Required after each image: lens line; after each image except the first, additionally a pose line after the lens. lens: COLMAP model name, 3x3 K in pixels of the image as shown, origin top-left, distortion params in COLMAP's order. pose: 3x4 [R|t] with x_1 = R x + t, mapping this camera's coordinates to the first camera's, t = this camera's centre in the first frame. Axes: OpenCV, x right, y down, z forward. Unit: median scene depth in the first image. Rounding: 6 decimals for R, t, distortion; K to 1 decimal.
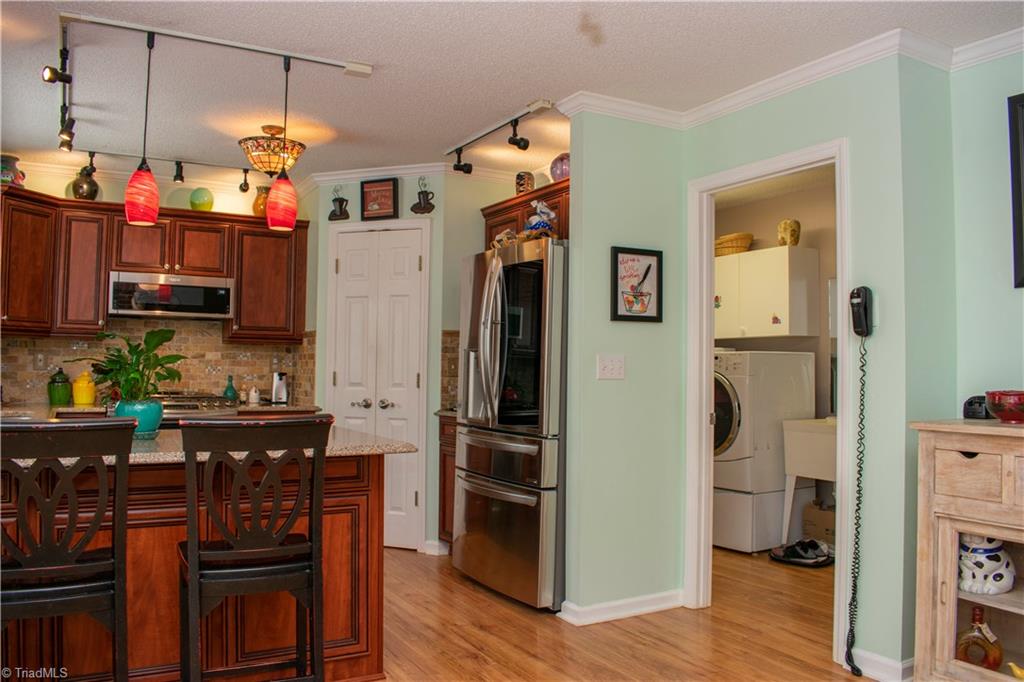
lens RADIAL K [[846.4, 0, 552.4], [0, 846.4, 341.4], [0, 0, 1]] dist [-0.080651, 0.004396]
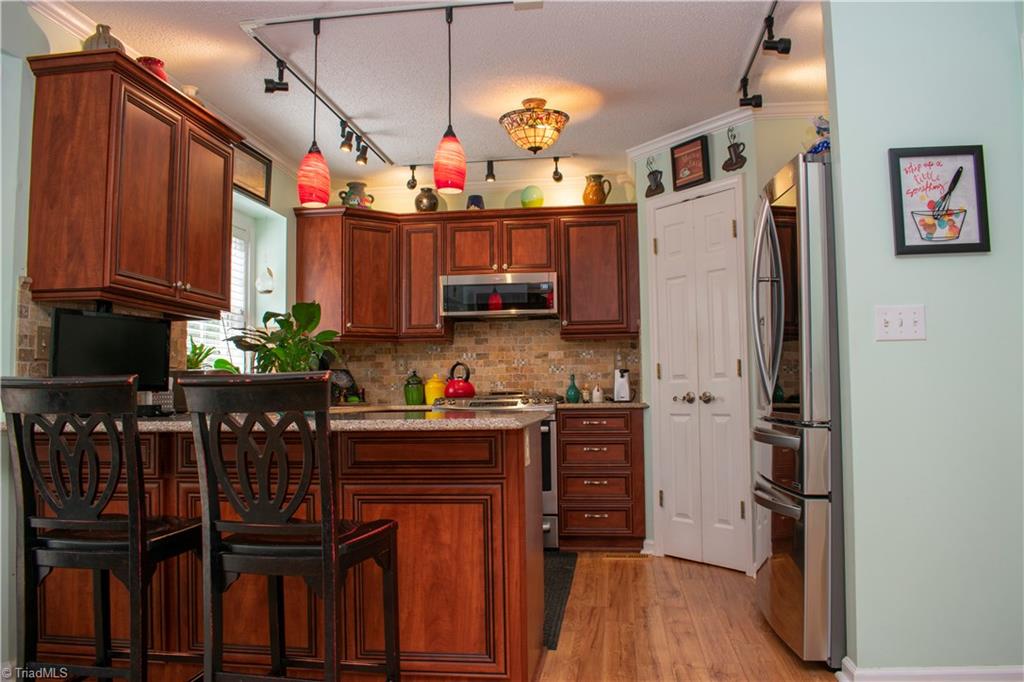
lens RADIAL K [[845.2, 0, 512.0], [0, 845.2, 341.0], [0, 0, 1]] dist [-0.088463, 0.009174]
pose [[0.771597, -0.064275, -0.632856, 0.202331], [0.044109, 0.997894, -0.047570, 0.051113], [0.634580, 0.008790, 0.772807, 0.225593]]
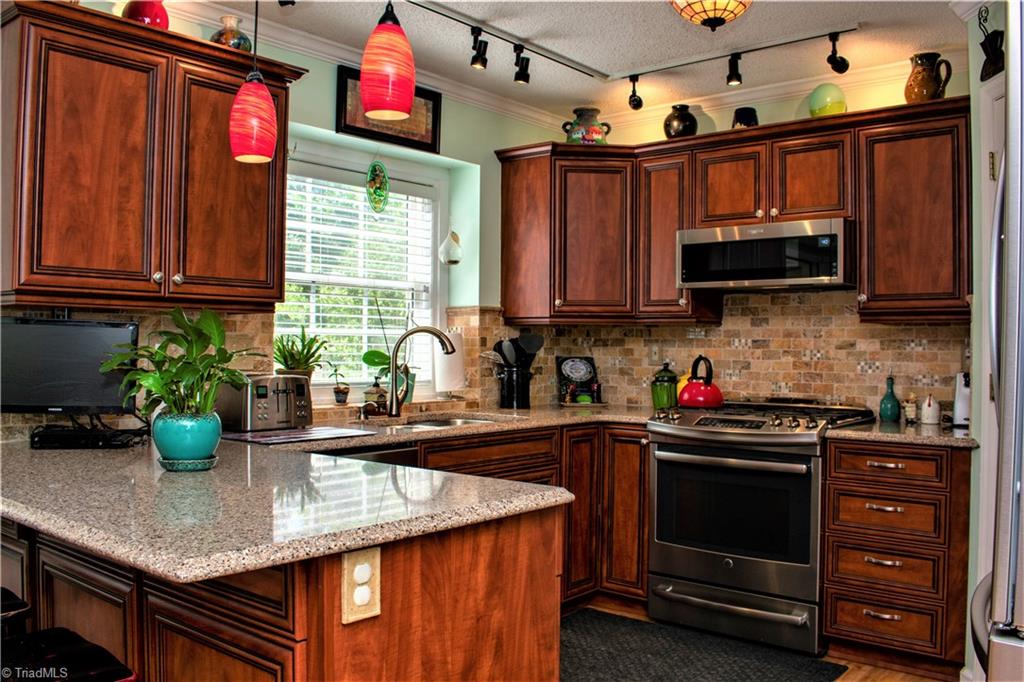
lens RADIAL K [[905.6, 0, 512.0], [0, 905.6, 341.0], [0, 0, 1]] dist [-0.089497, -0.002129]
pose [[0.295413, -0.012706, -0.955285, 0.175086], [0.025476, 0.999661, -0.005418, 0.012431], [0.955030, -0.022737, 0.295637, 0.607723]]
